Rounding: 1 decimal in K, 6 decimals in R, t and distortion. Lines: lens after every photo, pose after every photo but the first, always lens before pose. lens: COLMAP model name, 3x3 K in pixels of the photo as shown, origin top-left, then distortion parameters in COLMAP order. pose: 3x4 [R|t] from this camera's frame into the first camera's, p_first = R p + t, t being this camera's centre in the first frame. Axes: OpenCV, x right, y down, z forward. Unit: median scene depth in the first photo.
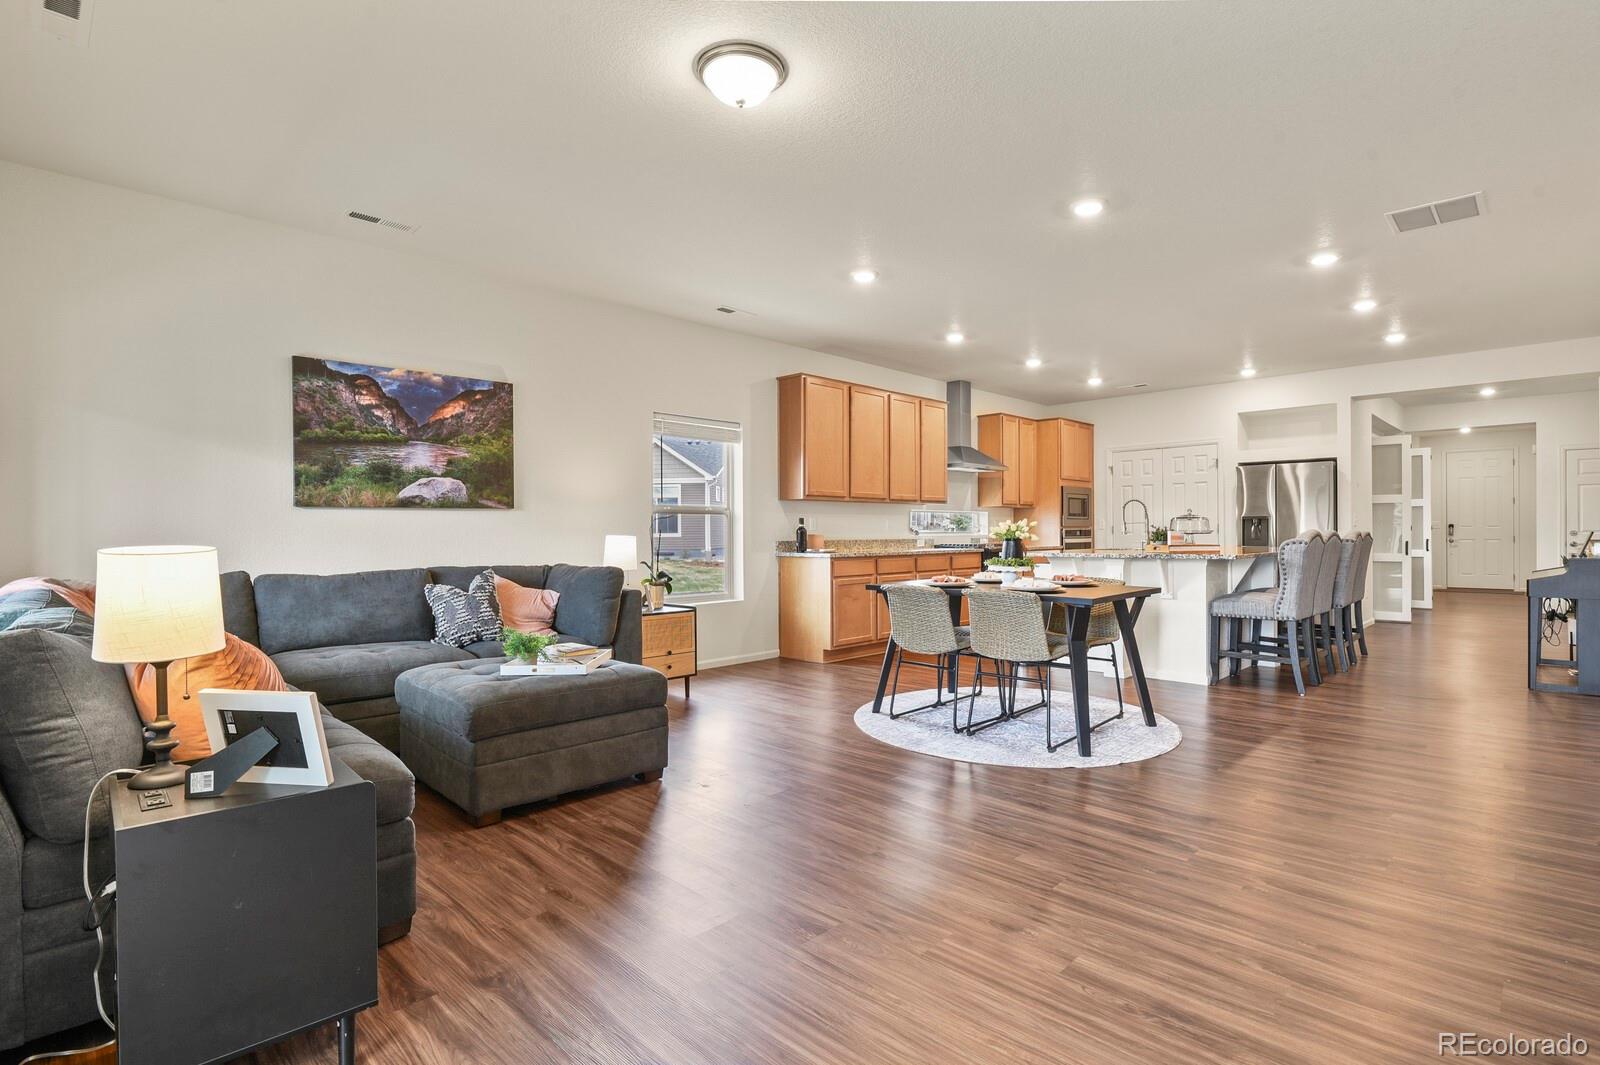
lens RADIAL K [[778.5, 0, 803.2], [0, 778.5, 531.2], [0, 0, 1]] dist [-0.006556, -0.004741]
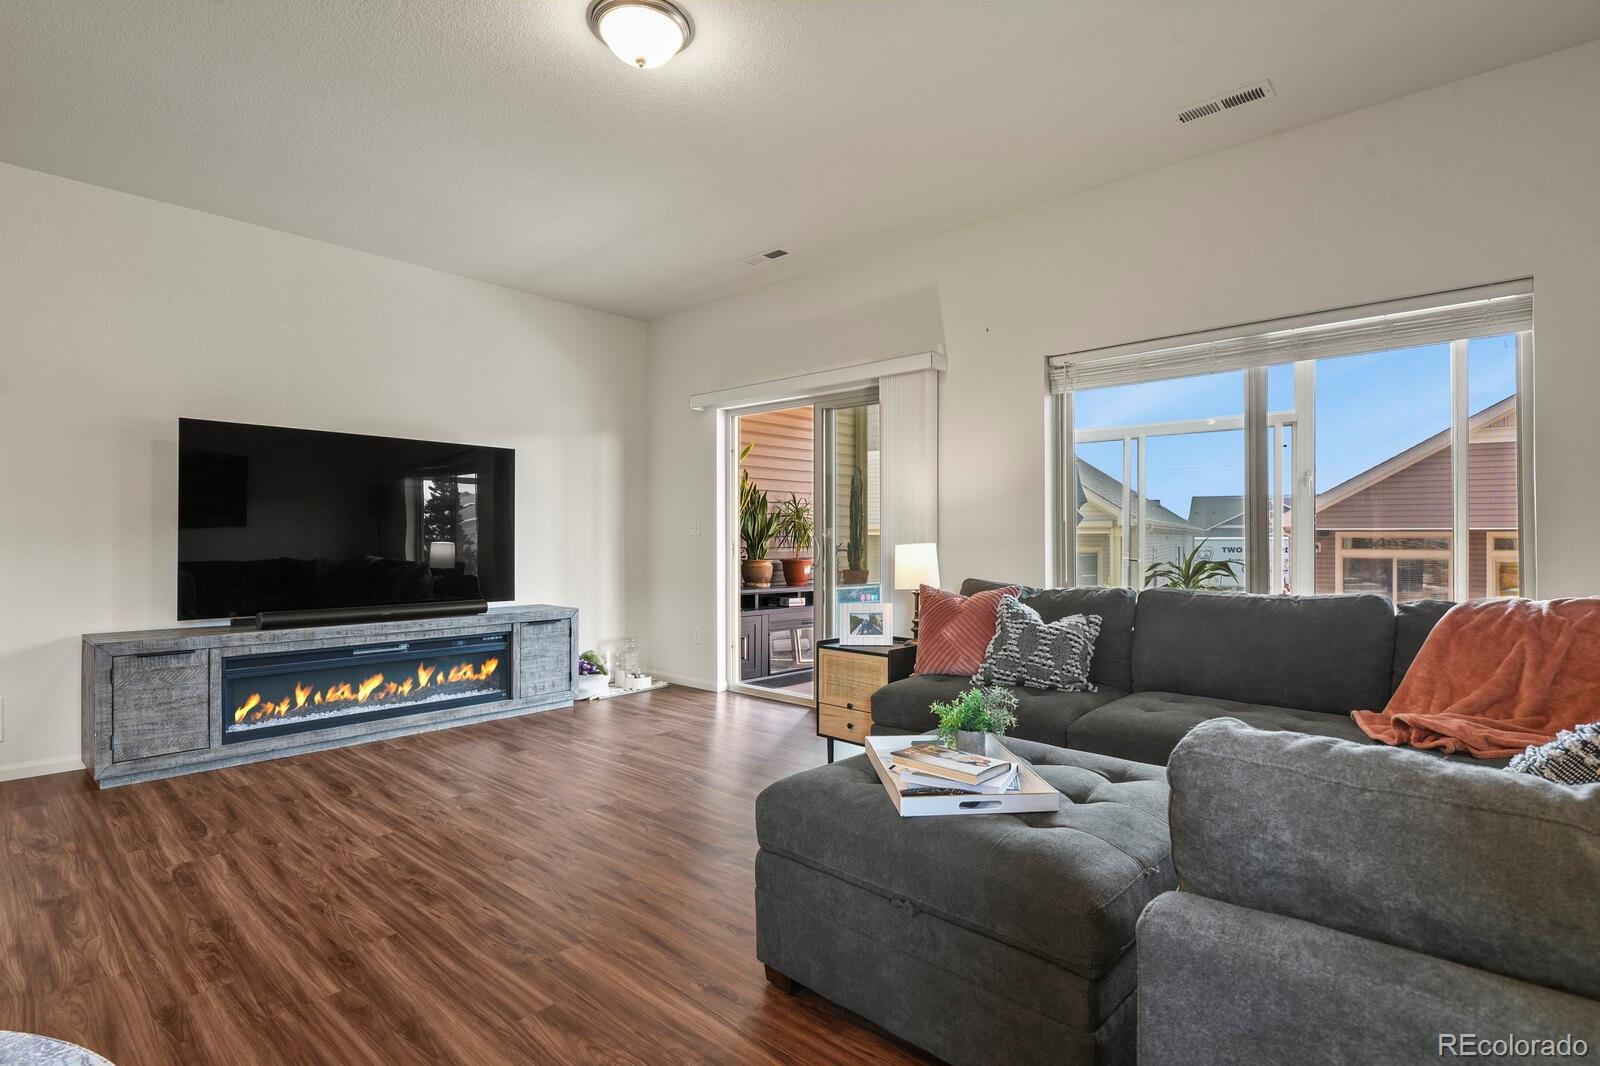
lens RADIAL K [[778.5, 0, 804.8], [0, 778.5, 532.8], [0, 0, 1]] dist [-0.006556, -0.004741]
pose [[-0.998880, 0.001273, -0.047304, -0.140727], [0.001507, 0.999987, -0.004913, -0.000218], [0.047297, -0.004979, -0.998868, 1.197295]]
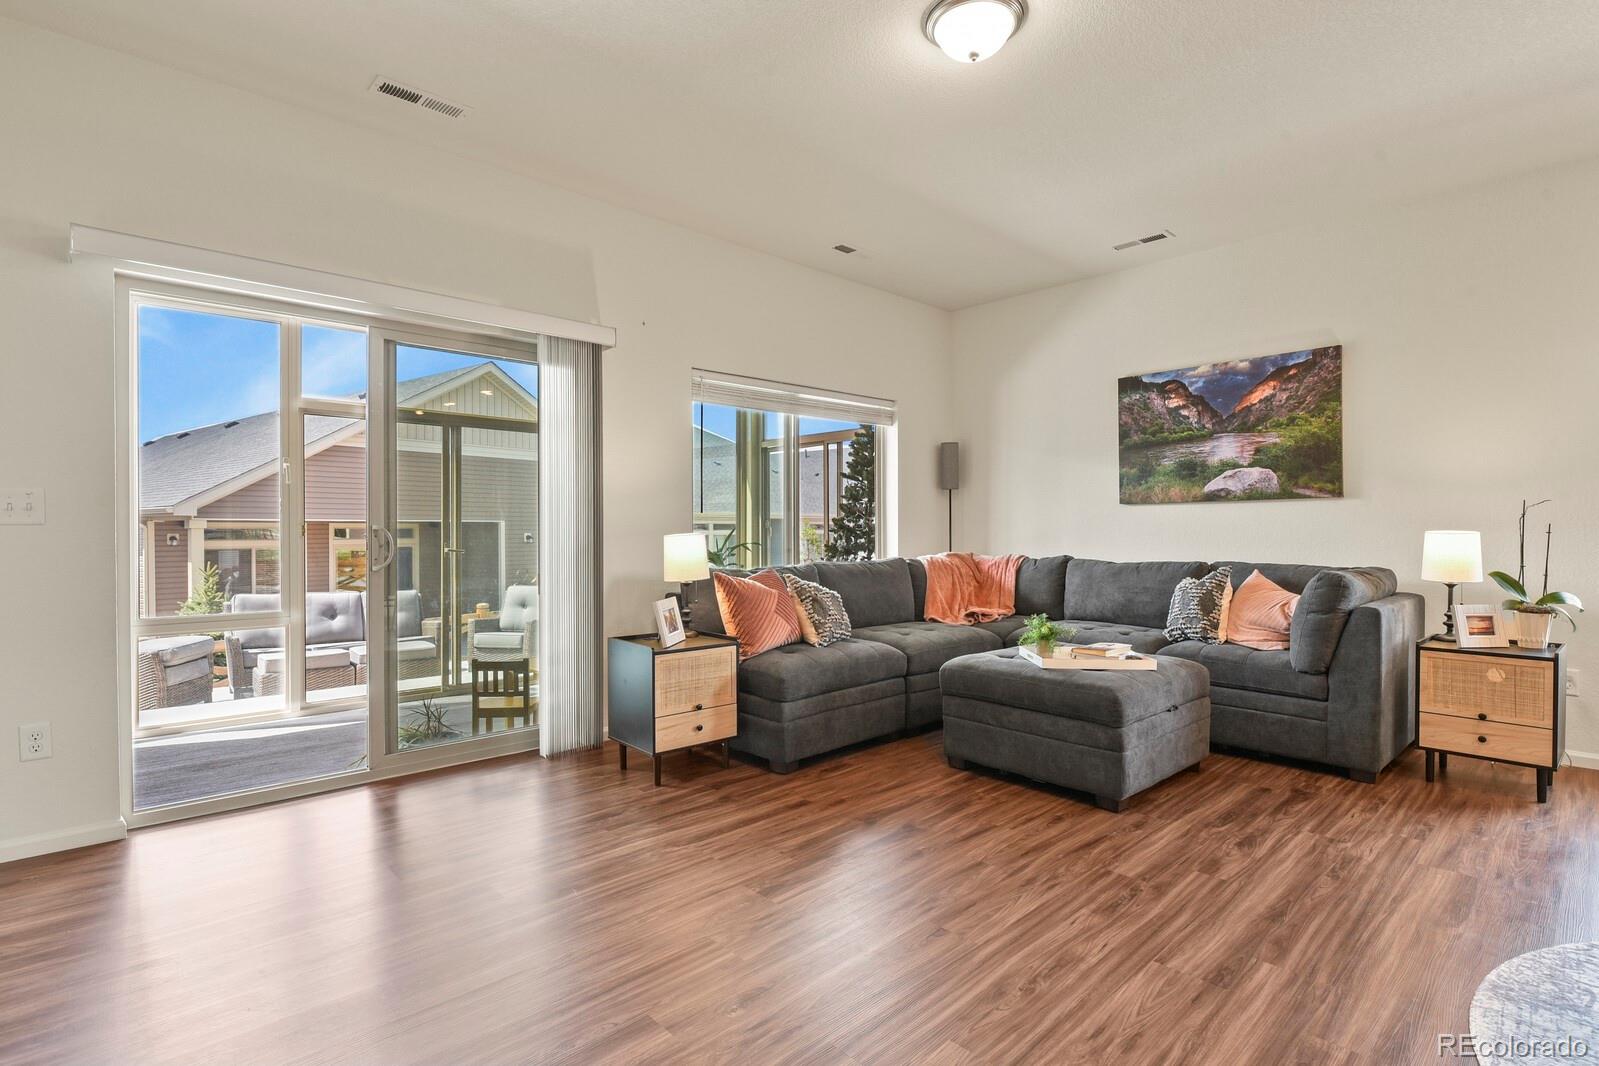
lens RADIAL K [[778.1, 0, 810.3], [0, 778.1, 538.3], [0, 0, 1]] dist [-0.006556, -0.004741]
pose [[-0.035978, 0.019768, -0.999157, 0.529067], [0.004072, 0.999799, 0.019634, -0.004278], [0.999344, -0.003362, -0.036051, 0.529249]]
